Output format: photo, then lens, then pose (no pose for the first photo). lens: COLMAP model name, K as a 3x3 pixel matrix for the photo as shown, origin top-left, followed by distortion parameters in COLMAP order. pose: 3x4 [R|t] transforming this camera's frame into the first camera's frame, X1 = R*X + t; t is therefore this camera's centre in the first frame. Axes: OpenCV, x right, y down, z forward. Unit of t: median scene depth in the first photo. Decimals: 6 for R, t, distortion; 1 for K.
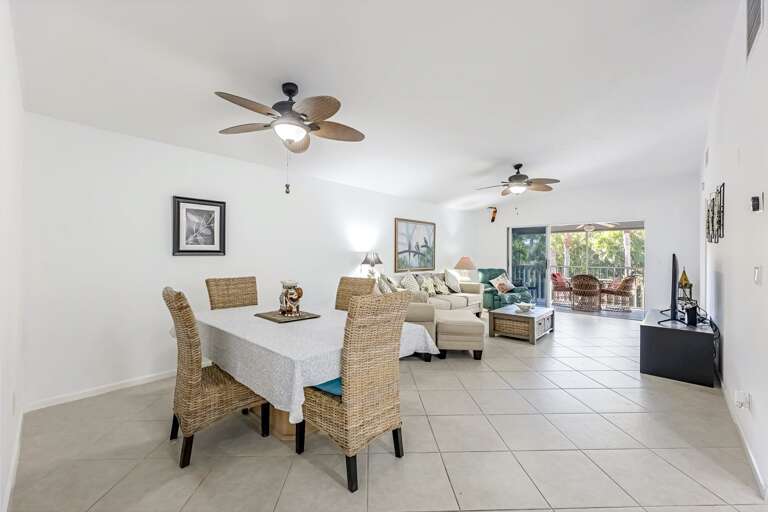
lens RADIAL K [[306.7, 0, 382.7], [0, 306.7, 256.0], [0, 0, 1]] dist [-0.002333, -0.000578]
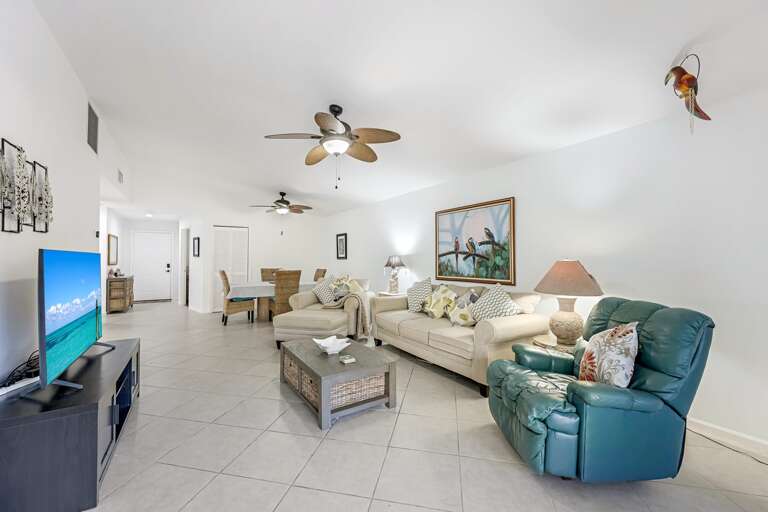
lens RADIAL K [[306.7, 0, 385.1], [0, 306.7, 257.5], [0, 0, 1]] dist [-0.002333, -0.000578]
pose [[-0.232832, -0.007206, -0.972490, 0.800153], [0.001227, 0.999970, -0.007703, 0.001746], [0.972516, -0.002987, -0.232816, 0.985826]]
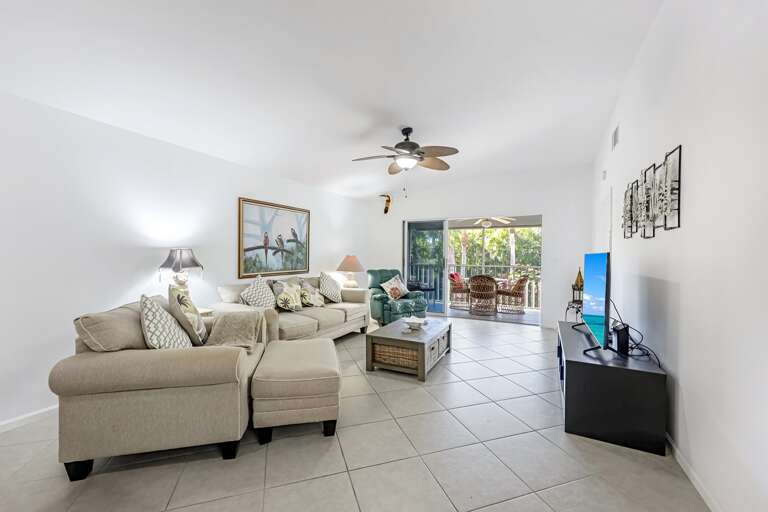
lens RADIAL K [[306.7, 0, 384.0], [0, 306.7, 256.4], [0, 0, 1]] dist [-0.002333, -0.000578]
pose [[0.958852, -0.000011, 0.283905, 0.144136], [-0.002430, 0.999963, 0.008247, -0.001011], [-0.283894, -0.008597, 0.958817, 0.248531]]
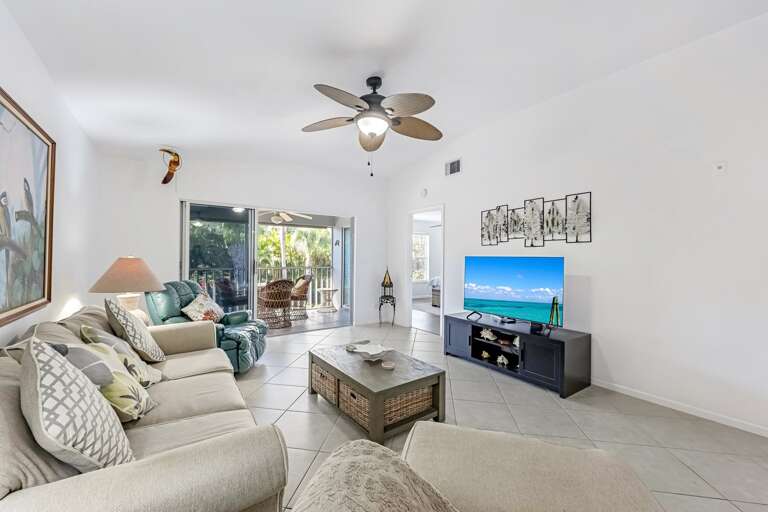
lens RADIAL K [[306.7, 0, 386.5], [0, 306.7, 254.9], [0, 0, 1]] dist [-0.002333, -0.000578]
pose [[0.192055, 0.002553, 0.981381, -0.048813], [-0.010234, 0.999947, -0.000599, -0.003432], [-0.981331, -0.009929, 0.192071, 0.698476]]
